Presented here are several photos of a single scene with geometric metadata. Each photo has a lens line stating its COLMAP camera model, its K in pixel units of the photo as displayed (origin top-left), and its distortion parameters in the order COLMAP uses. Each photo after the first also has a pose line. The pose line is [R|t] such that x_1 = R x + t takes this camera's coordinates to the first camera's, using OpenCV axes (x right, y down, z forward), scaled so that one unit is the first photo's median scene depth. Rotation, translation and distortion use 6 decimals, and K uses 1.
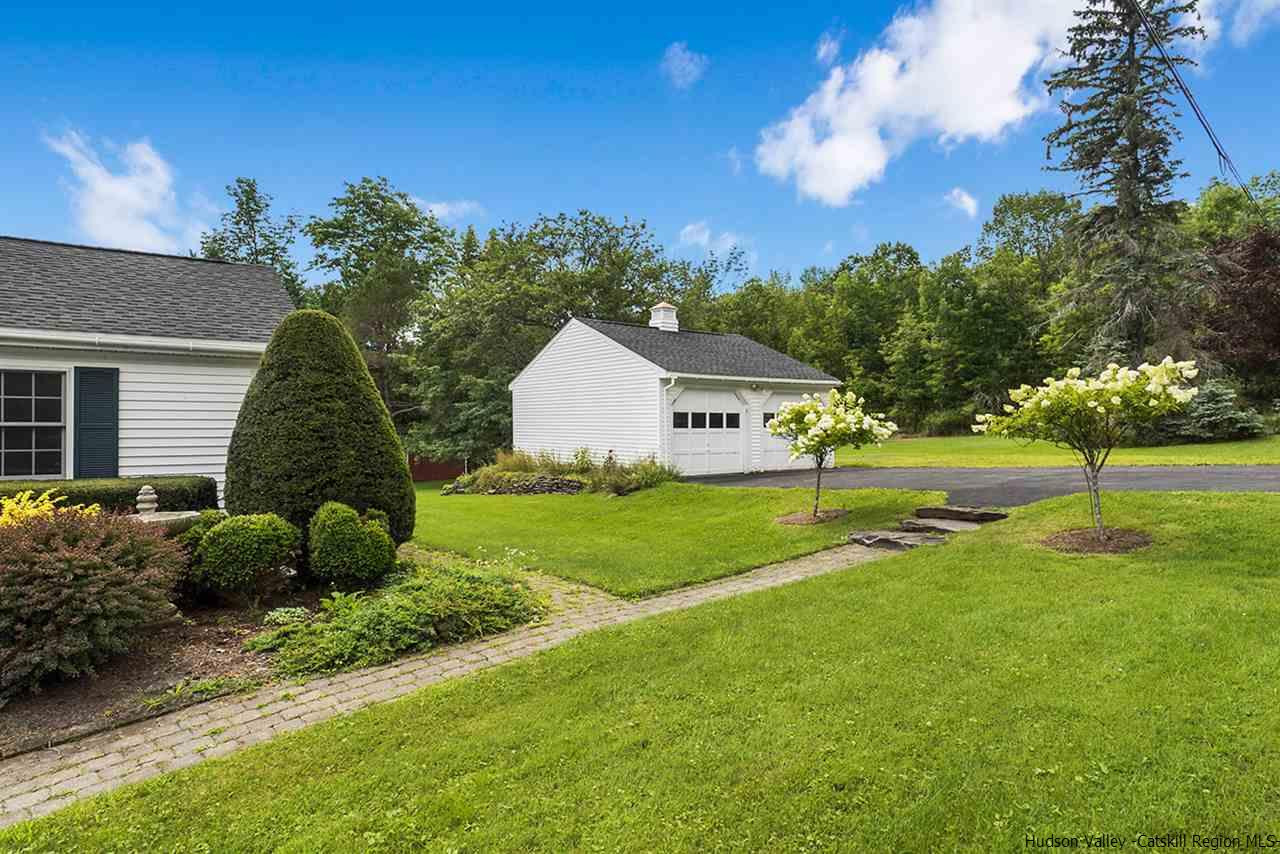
lens RADIAL K [[696.4, 0, 640.0], [0, 696.4, 427.0], [0, 0, 1]] dist [-0.000068, 0.000037]
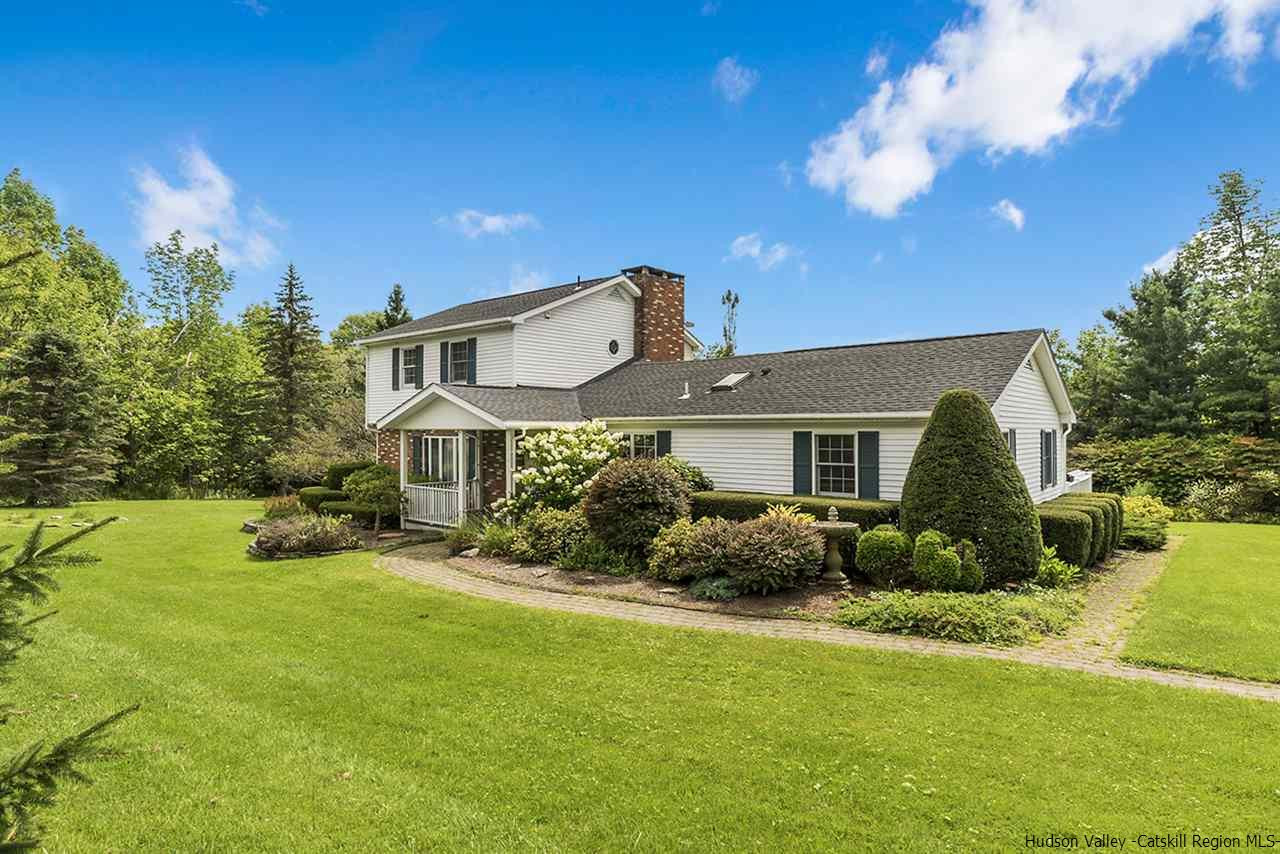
lens RADIAL K [[705.3, 0, 640.0], [0, 705.3, 427.0], [0, 0, 1]] dist [-0.000608, 0.000559]
pose [[0.262259, -0.004854, -0.964985, 0.836855], [0.002104, 0.999988, -0.004458, -0.104588], [0.964995, -0.000861, 0.262266, 0.025946]]
